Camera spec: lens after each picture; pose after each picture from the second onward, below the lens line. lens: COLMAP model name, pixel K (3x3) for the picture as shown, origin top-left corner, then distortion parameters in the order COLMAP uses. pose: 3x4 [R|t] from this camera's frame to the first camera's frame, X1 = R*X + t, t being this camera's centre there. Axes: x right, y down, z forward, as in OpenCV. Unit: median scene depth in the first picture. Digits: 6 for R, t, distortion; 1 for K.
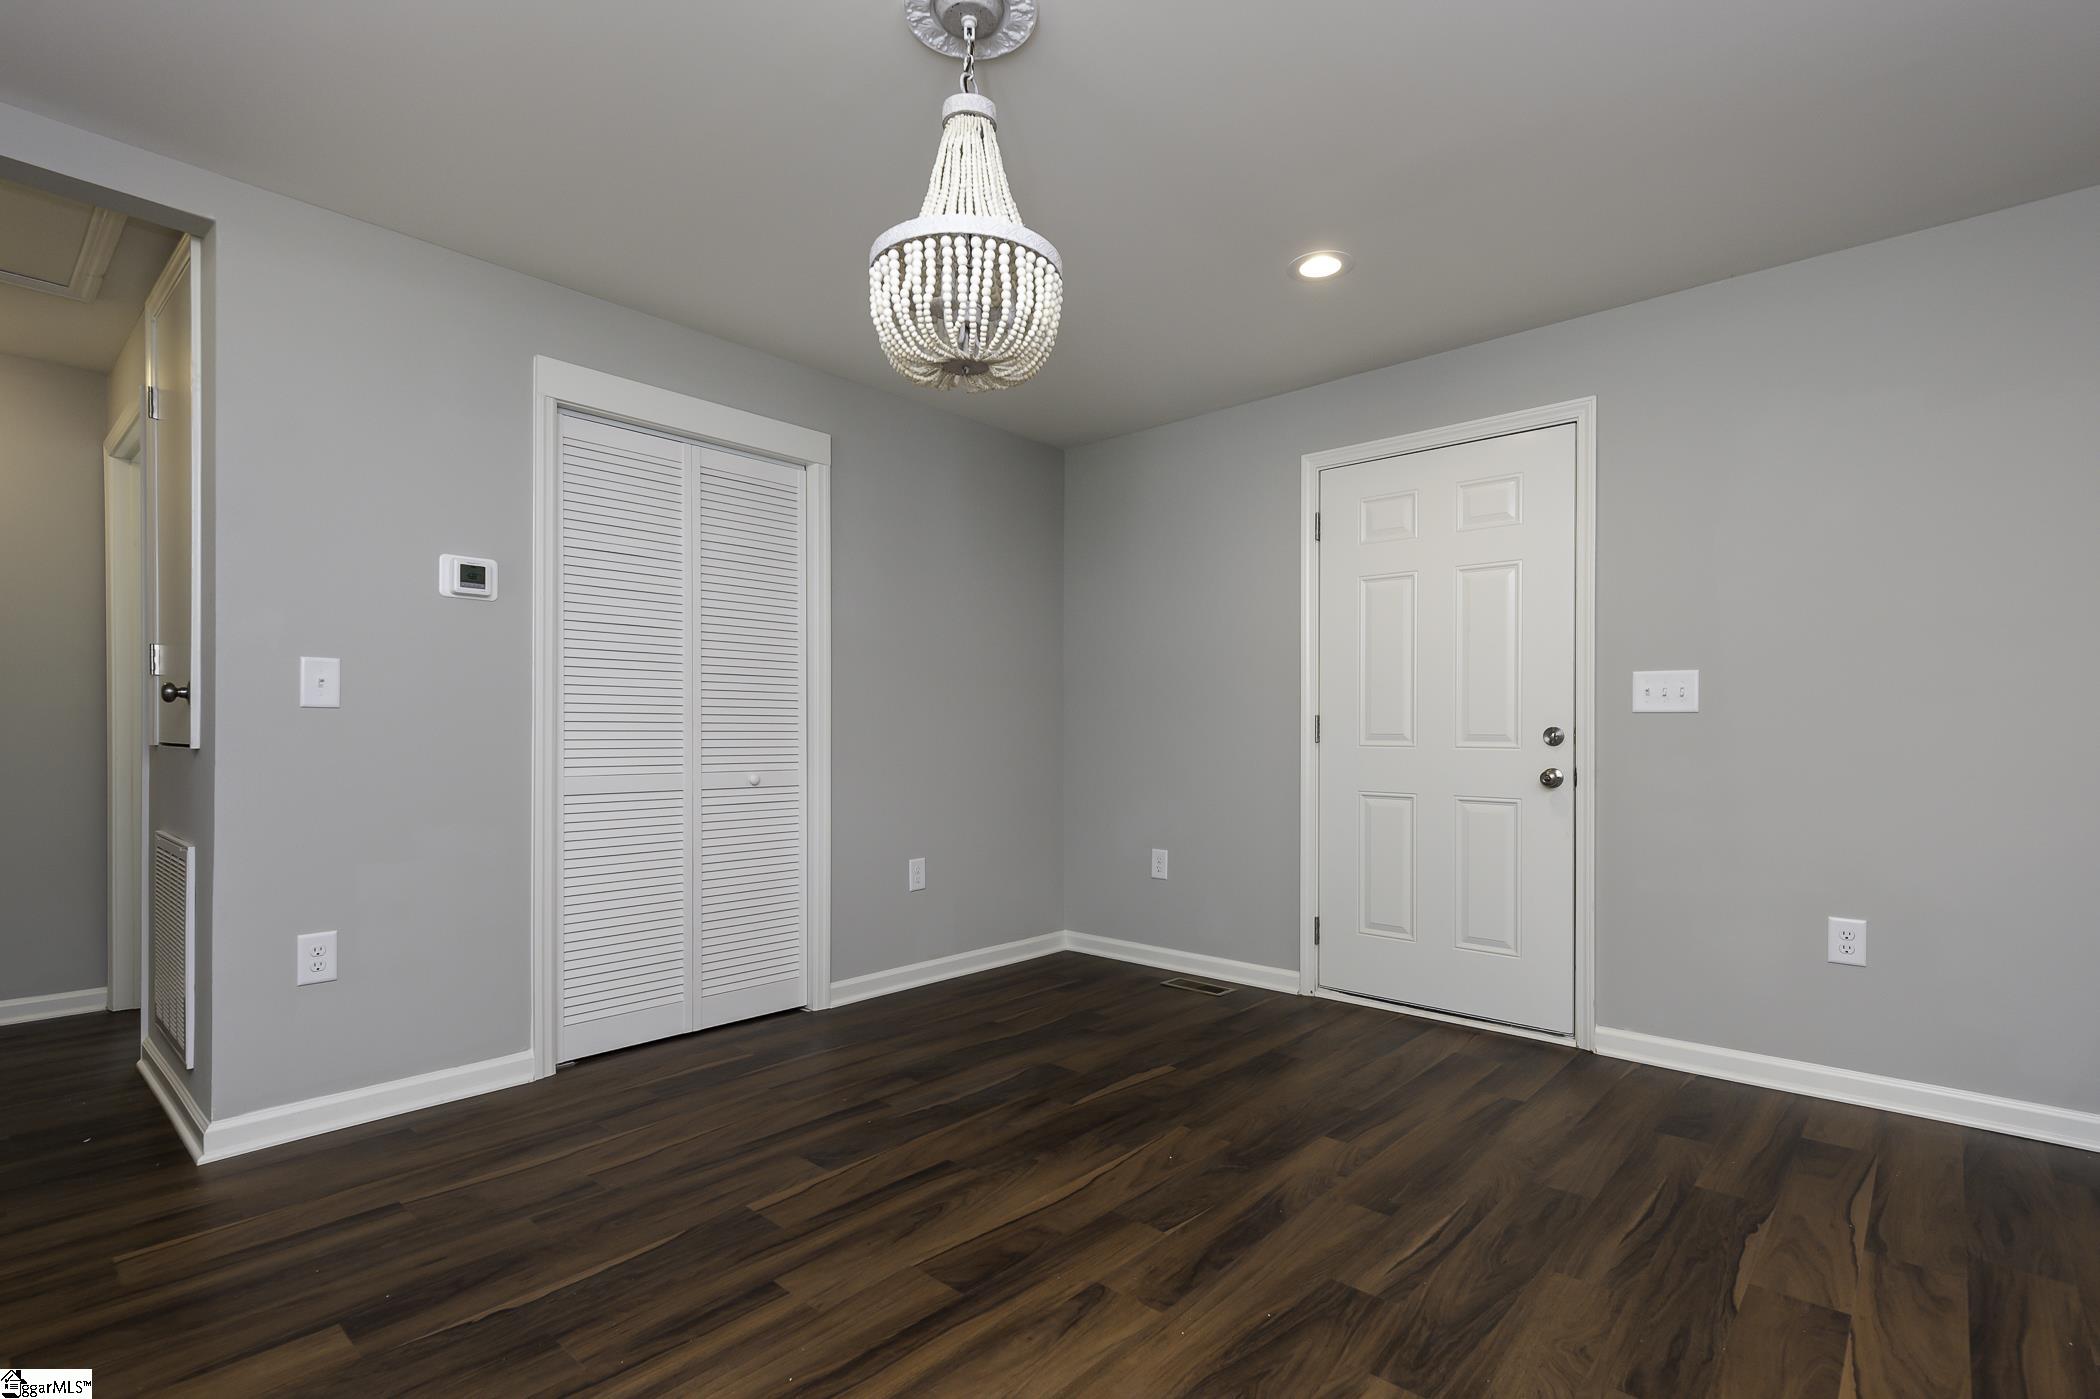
lens RADIAL K [[993.1, 0, 1052.2], [0, 993.1, 730.0], [0, 0, 1]] dist [0.002126, 0.000086]
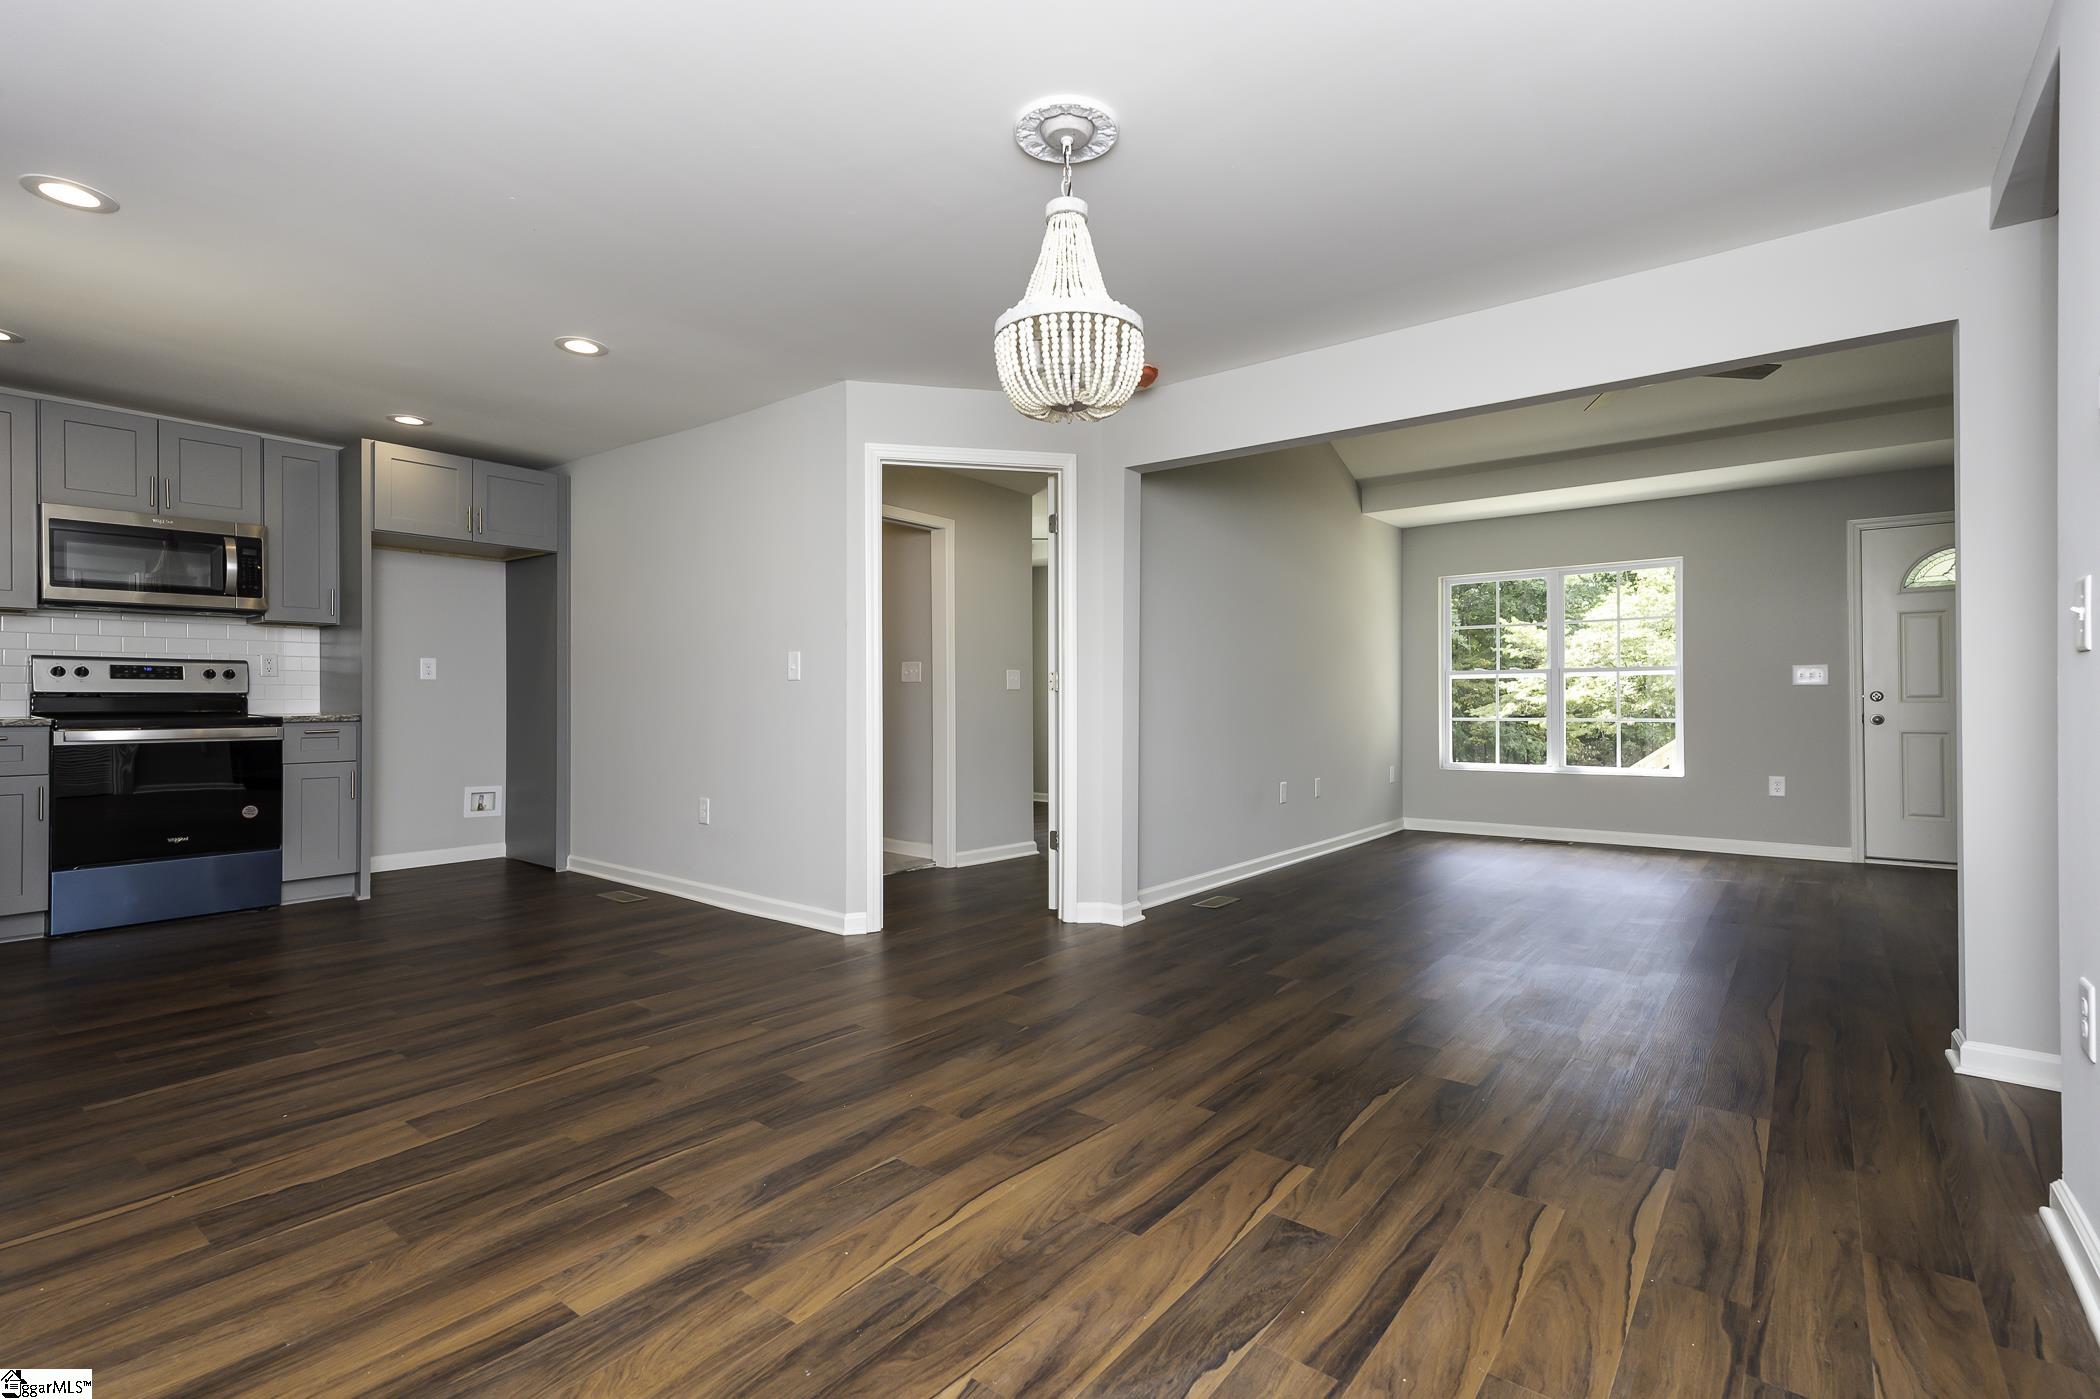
lens RADIAL K [[958.9, 0, 1043.1], [0, 958.9, 693.0], [0, 0, 1]] dist [0.007775, -0.000241]
pose [[-0.998290, -0.002500, -0.058397, 0.016513], [-0.001833, 0.999932, -0.011485, 0.018191], [0.058422, -0.011358, -0.998227, 1.927864]]
